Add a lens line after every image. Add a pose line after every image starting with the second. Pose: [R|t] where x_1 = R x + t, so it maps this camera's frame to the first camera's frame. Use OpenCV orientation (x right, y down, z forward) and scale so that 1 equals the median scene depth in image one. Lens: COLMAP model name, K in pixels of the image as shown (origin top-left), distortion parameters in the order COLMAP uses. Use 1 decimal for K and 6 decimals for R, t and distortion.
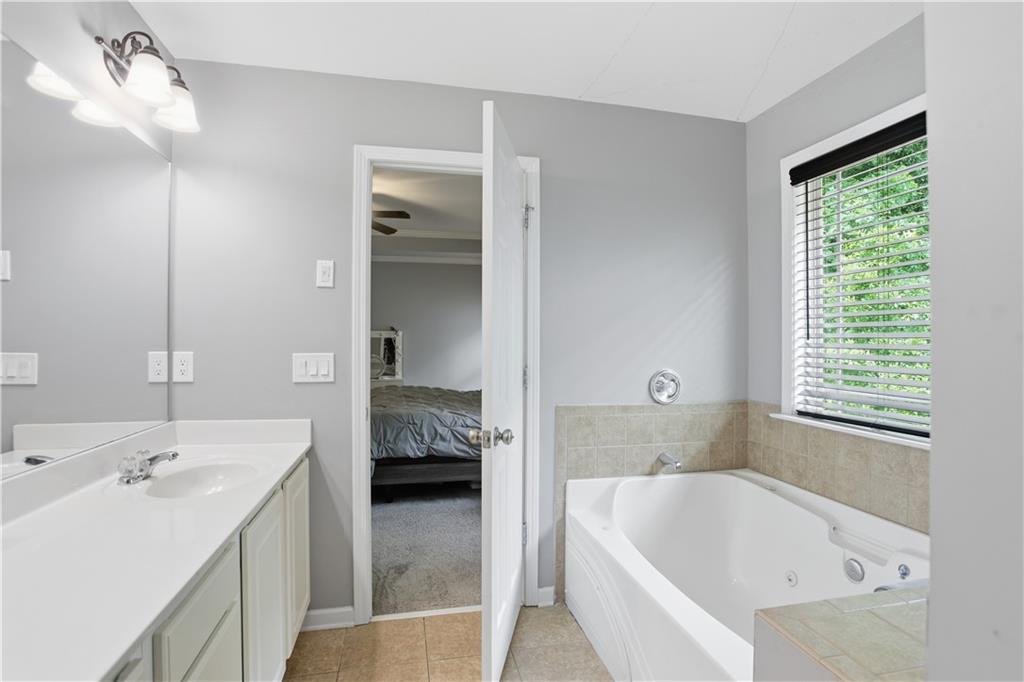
lens RADIAL K [[505.4, 0, 512.0], [0, 505.4, 341.0], [0, 0, 1]] dist [-0.092085, 0.031251]
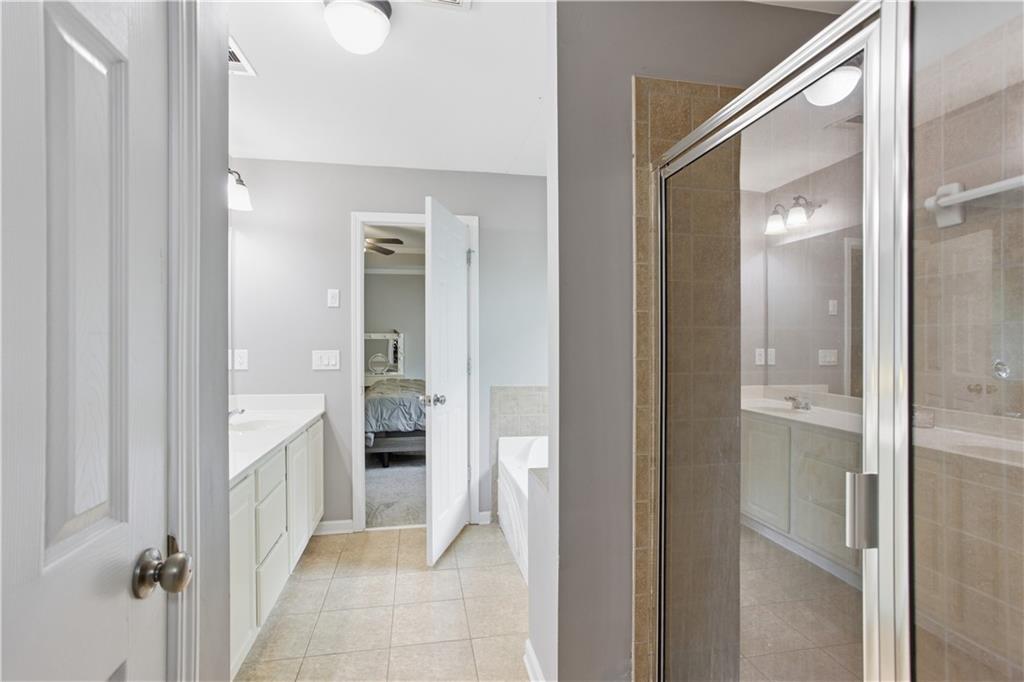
lens RADIAL K [[520.5, 0, 521.8], [0, 520.5, 343.6], [0, 0, 1]] dist [-0.079471, 0.036454]
pose [[0.999734, -0.004557, -0.022588, 0.213563], [0.004659, 0.999979, 0.004484, -0.000650], [0.022567, -0.004588, 0.999735, -0.507887]]
